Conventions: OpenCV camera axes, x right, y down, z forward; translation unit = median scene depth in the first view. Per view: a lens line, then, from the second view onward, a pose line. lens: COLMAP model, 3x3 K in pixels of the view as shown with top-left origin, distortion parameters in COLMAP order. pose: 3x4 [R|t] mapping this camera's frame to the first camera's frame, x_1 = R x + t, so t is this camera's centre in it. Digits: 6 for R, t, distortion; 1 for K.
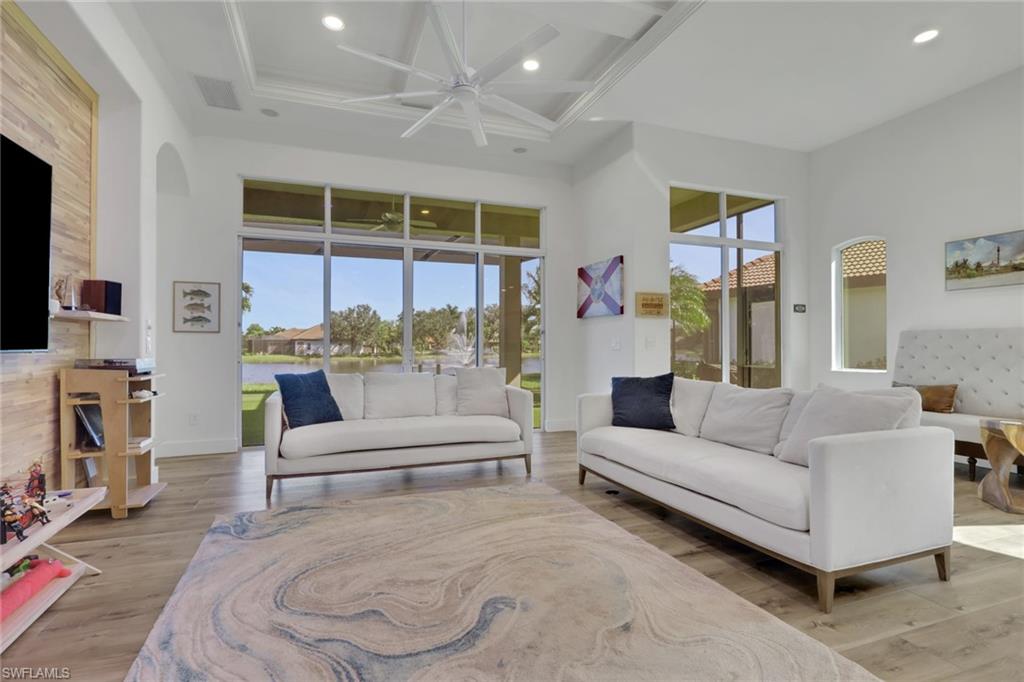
lens RADIAL K [[499.0, 0, 499.2], [0, 499.0, 337.5], [0, 0, 1]] dist [0.002824, -0.001128]
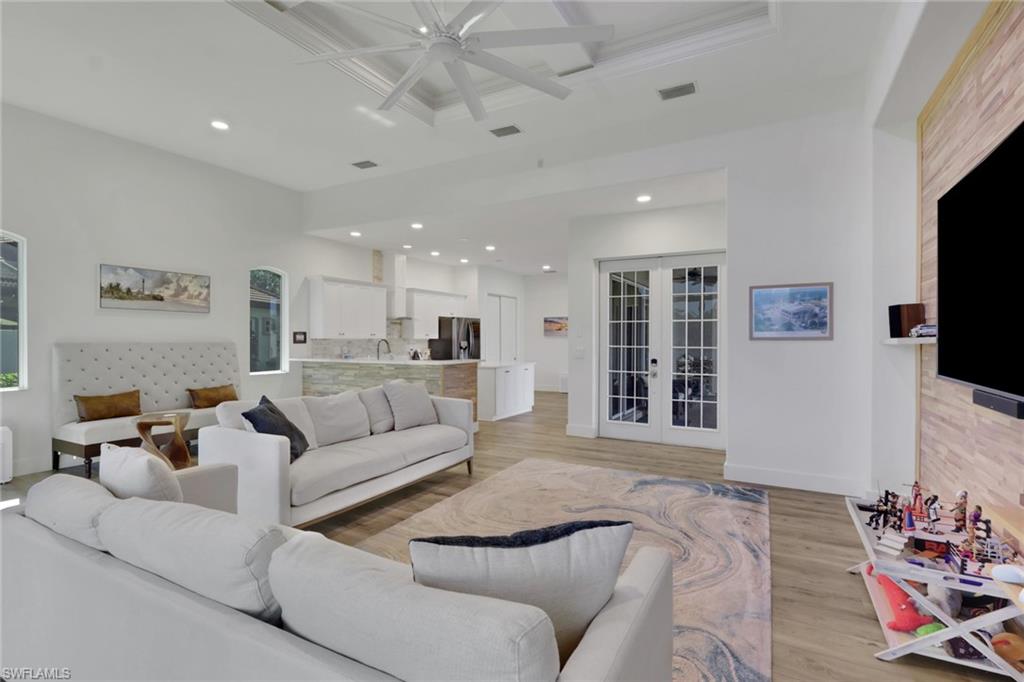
lens RADIAL K [[499.0, 0, 513.1], [0, 499.0, 340.2], [0, 0, 1]] dist [0.002824, -0.001128]
pose [[-0.666165, -0.001938, 0.745802, -0.551077], [-0.014718, 0.999836, -0.010548, -0.024902], [-0.745659, -0.018004, -0.666085, 1.093509]]
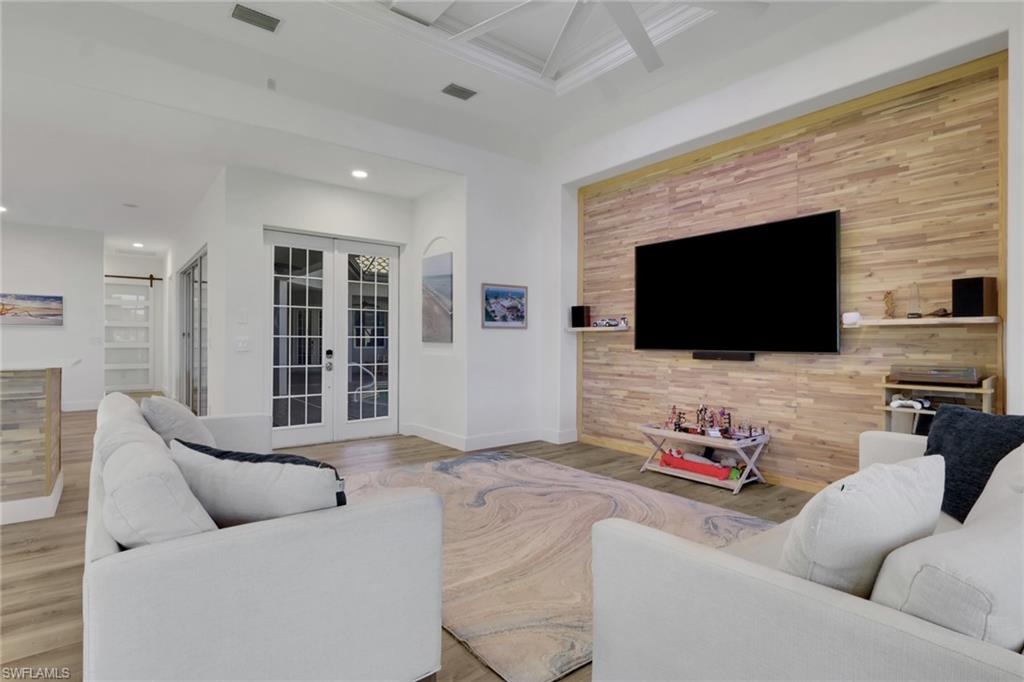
lens RADIAL K [[499.0, 0, 513.2], [0, 499.0, 341.0], [0, 0, 1]] dist [0.002824, -0.001128]
pose [[-0.944752, 0.000530, -0.327784, 0.200922], [0.005360, 0.999890, -0.013833, 0.004198], [0.327741, -0.014825, -0.944651, 1.217980]]
